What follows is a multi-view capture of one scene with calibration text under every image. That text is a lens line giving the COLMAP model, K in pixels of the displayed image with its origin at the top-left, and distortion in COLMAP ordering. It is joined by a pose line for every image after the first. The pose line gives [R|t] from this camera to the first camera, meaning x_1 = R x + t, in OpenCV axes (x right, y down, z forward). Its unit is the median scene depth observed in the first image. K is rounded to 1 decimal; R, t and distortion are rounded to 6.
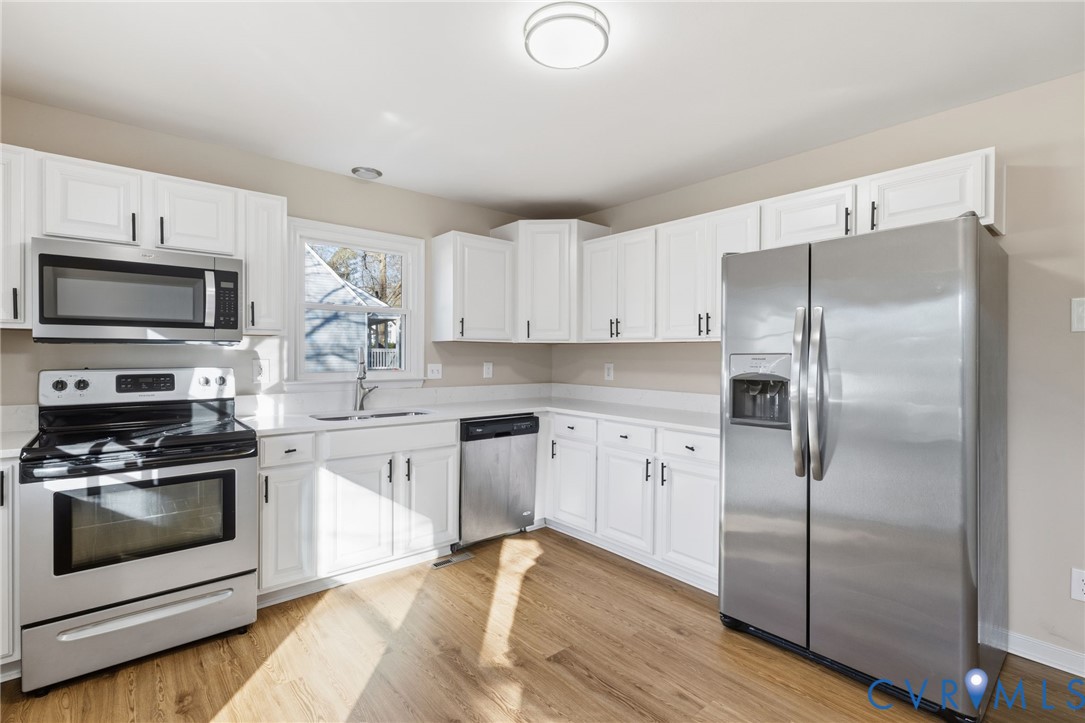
lens RADIAL K [[494.0, 0, 526.8], [0, 494.0, 358.1], [0, 0, 1]] dist [-0.002596, -0.000766]
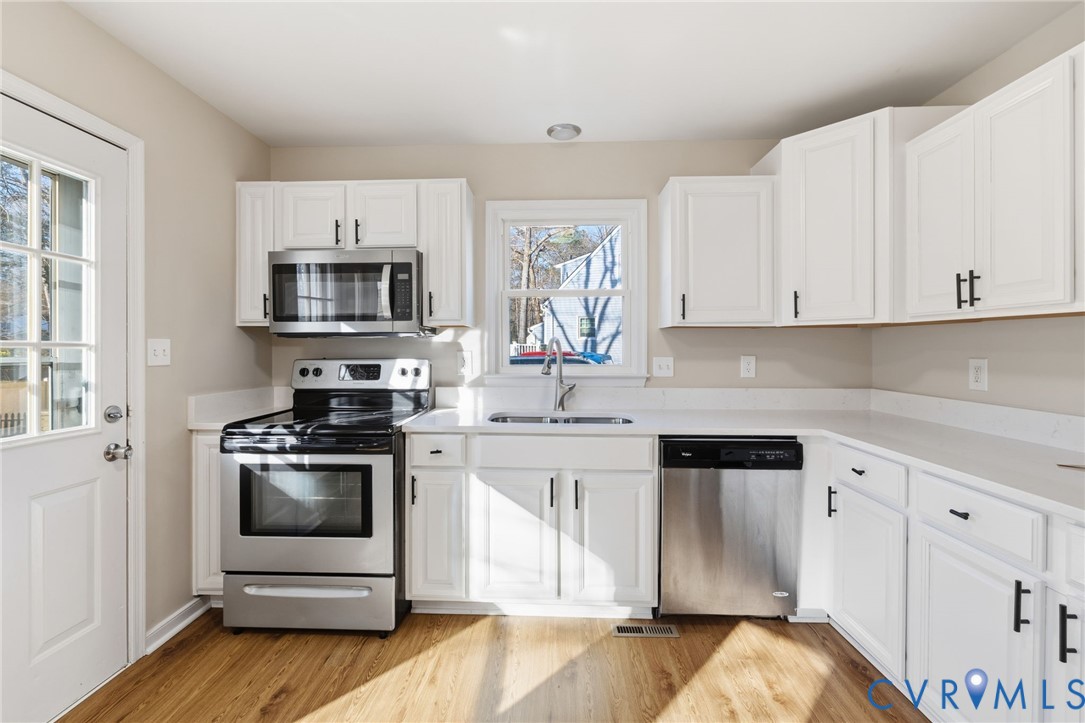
lens RADIAL K [[472.0, 0, 539.5], [0, 472.0, 350.1], [0, 0, 1]] dist [-0.002337, 0.002178]
pose [[0.746503, -0.002167, -0.665378, 0.212726], [-0.000059, 0.999994, -0.003322, 0.003780], [0.665382, 0.002519, 0.746499, 0.423421]]
